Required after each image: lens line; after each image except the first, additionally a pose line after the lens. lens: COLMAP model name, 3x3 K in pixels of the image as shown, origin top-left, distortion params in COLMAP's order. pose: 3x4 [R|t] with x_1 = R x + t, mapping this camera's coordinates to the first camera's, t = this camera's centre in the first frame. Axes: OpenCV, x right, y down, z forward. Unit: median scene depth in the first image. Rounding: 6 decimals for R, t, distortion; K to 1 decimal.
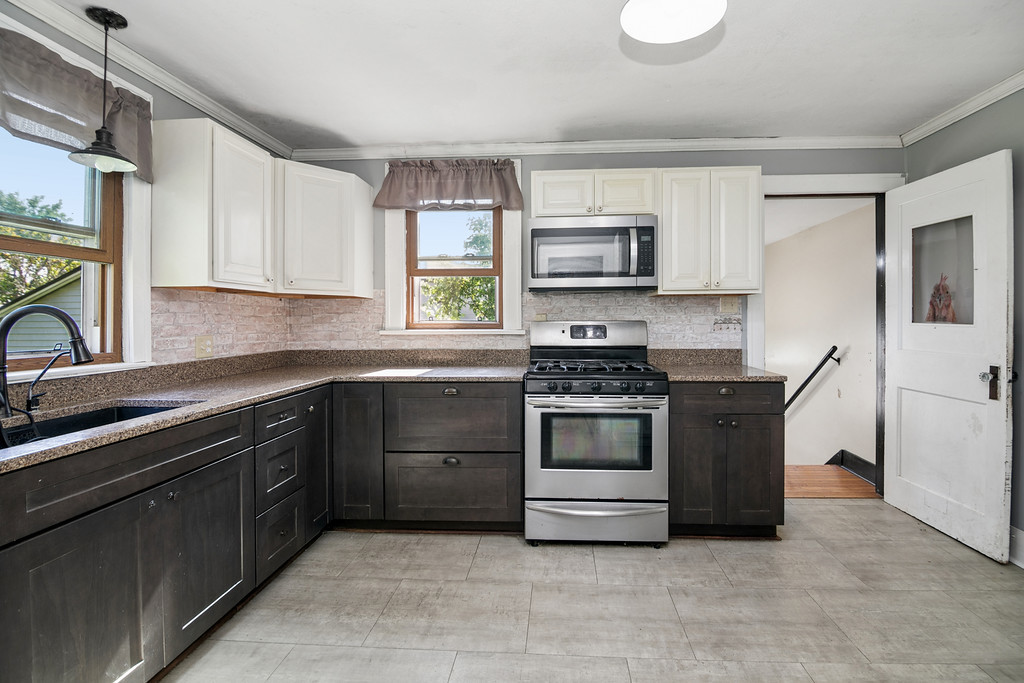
lens RADIAL K [[458.8, 0, 543.7], [0, 458.8, 323.1], [0, 0, 1]] dist [-0.002876, -0.000517]
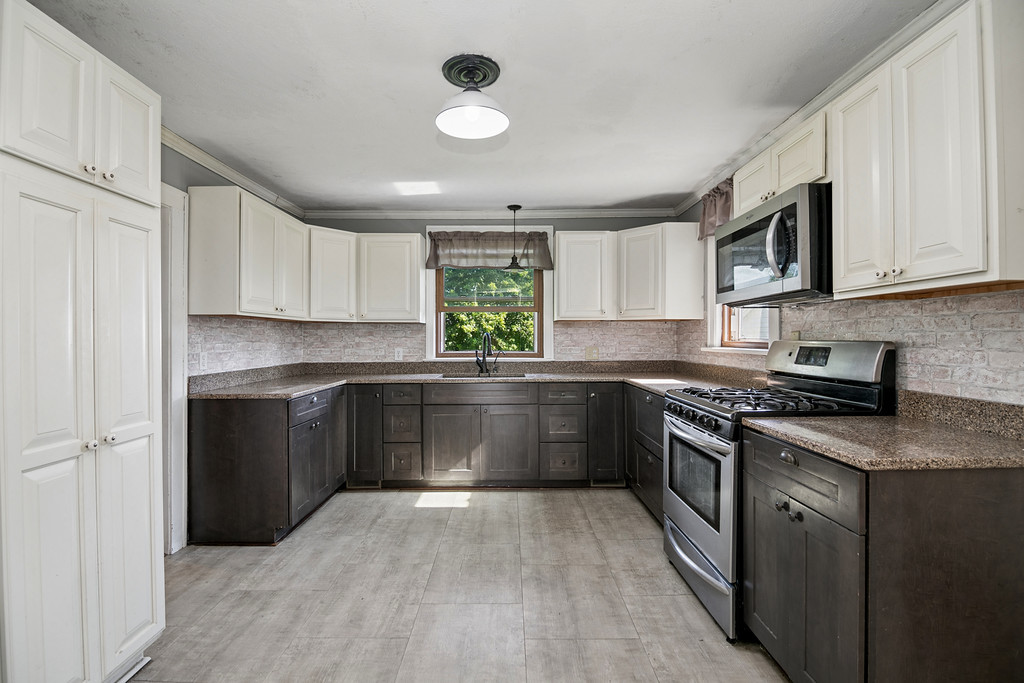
lens RADIAL K [[458.8, 0, 514.5], [0, 458.8, 338.6], [0, 0, 1]] dist [-0.002876, -0.000517]
pose [[0.072952, 0.005721, -0.997319, 1.048438], [-0.006347, 0.999966, 0.005272, -0.011743], [0.997315, 0.005945, 0.072986, 0.634518]]
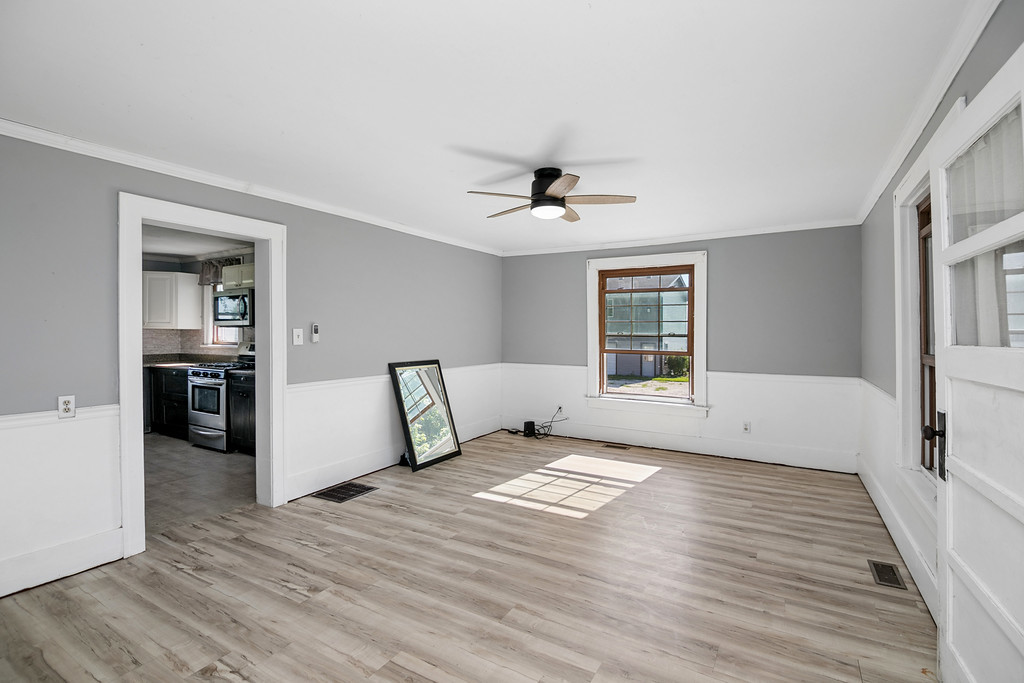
lens RADIAL K [[458.8, 0, 506.5], [0, 458.8, 333.5], [0, 0, 1]] dist [-0.002876, -0.000517]
pose [[0.892884, 0.007567, -0.450224, 2.502104], [-0.006960, 0.999971, 0.003004, -0.070889], [0.450233, 0.000451, 0.892911, -0.297656]]
